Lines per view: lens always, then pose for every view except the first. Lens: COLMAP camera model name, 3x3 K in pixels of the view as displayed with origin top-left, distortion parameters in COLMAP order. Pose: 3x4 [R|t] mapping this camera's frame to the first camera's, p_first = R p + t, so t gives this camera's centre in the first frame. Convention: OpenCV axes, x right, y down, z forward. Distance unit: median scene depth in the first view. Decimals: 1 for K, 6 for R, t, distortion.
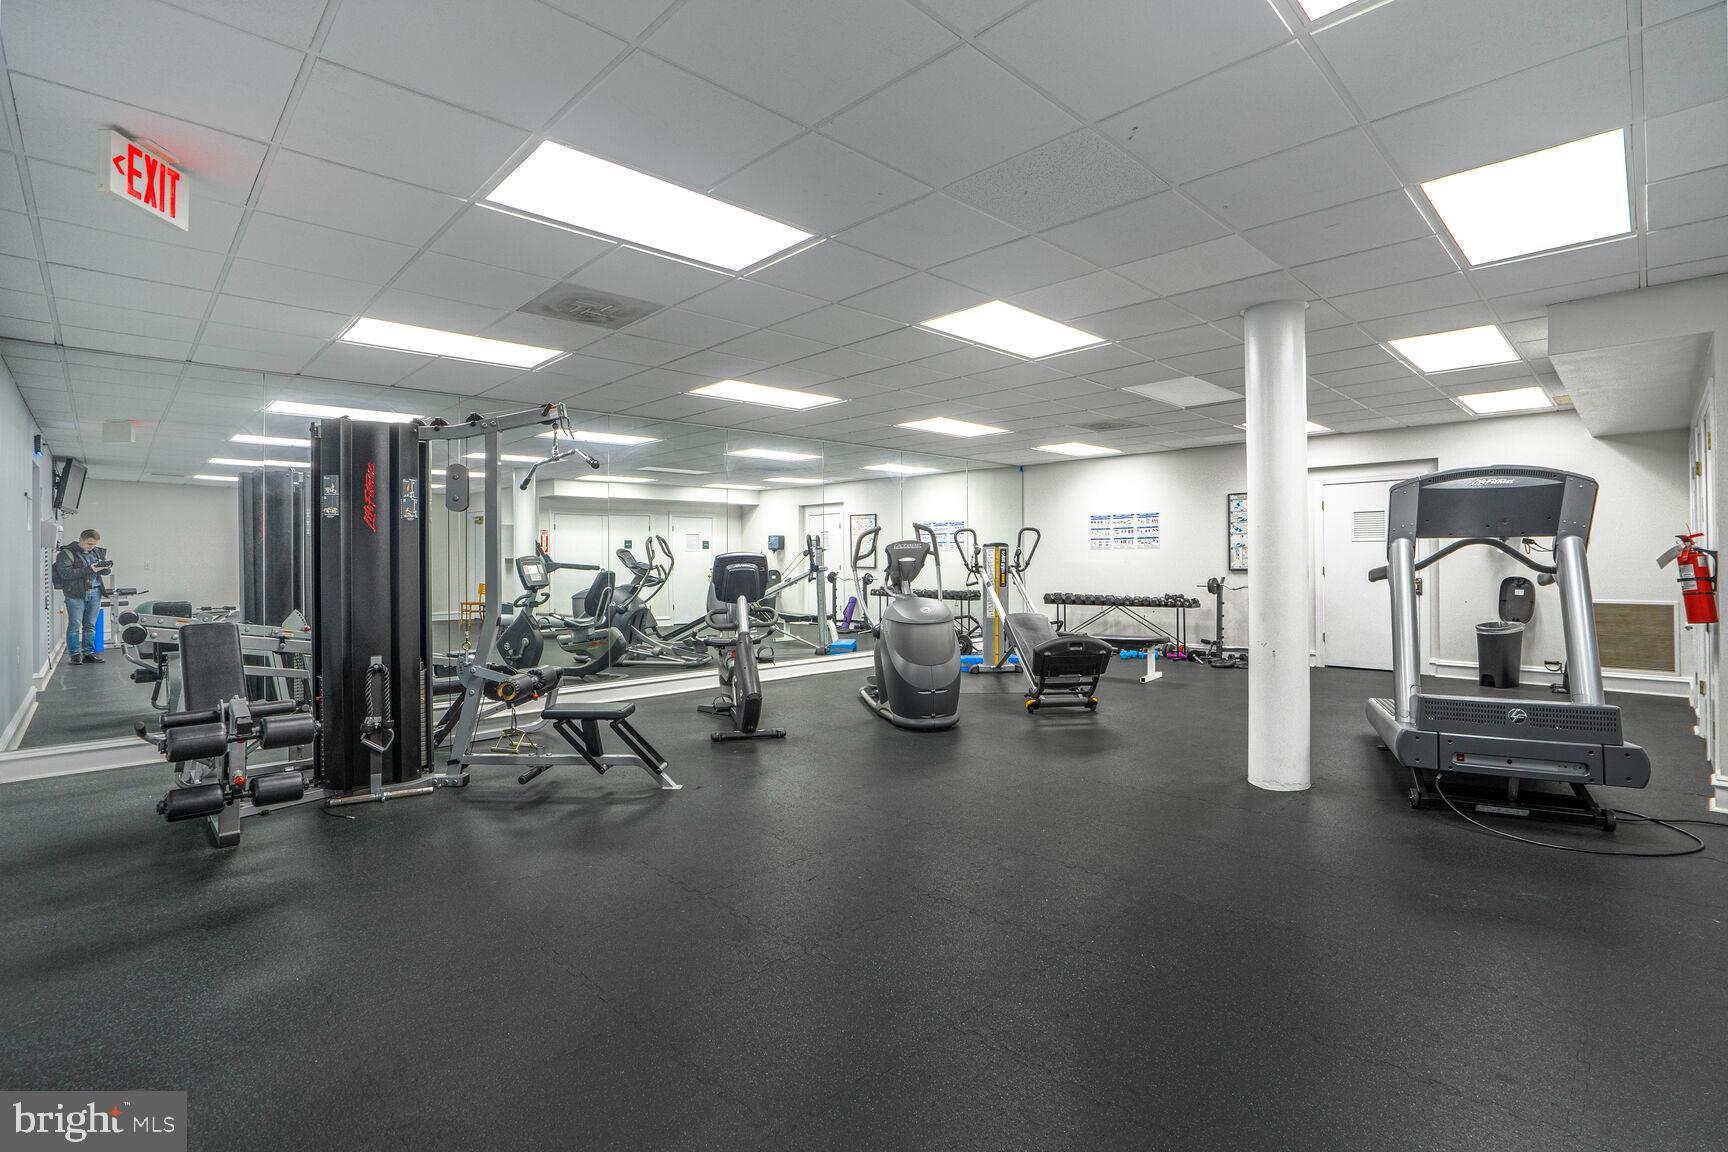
lens RADIAL K [[802.6, 0, 860.6], [0, 802.6, 567.1], [0, 0, 1]] dist [-0.115237, 0.060912]
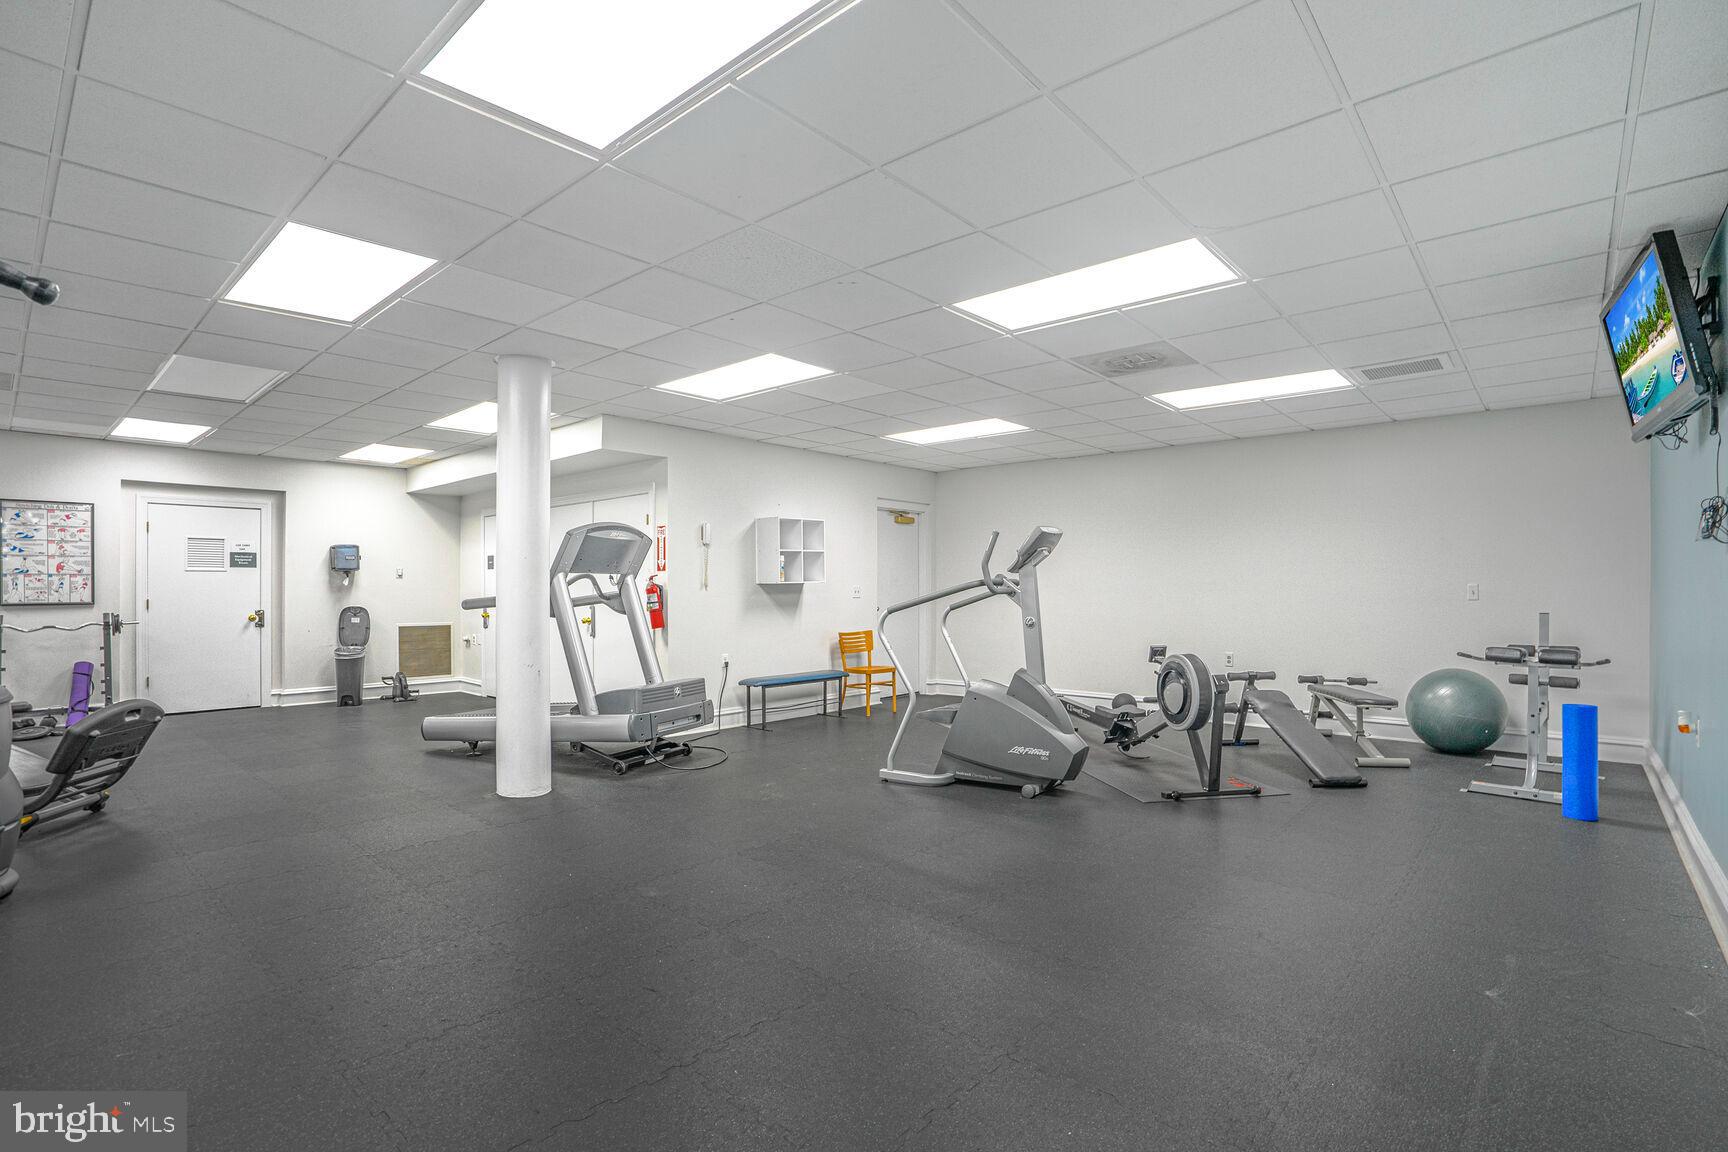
lens RADIAL K [[802.6, 0, 860.6], [0, 802.6, 567.1], [0, 0, 1]] dist [-0.115237, 0.060912]
pose [[-0.066936, 0.033773, 0.997186, -0.344103], [0.011181, 0.999390, -0.033097, 0.000645], [-0.997695, 0.008935, -0.067273, 0.334838]]
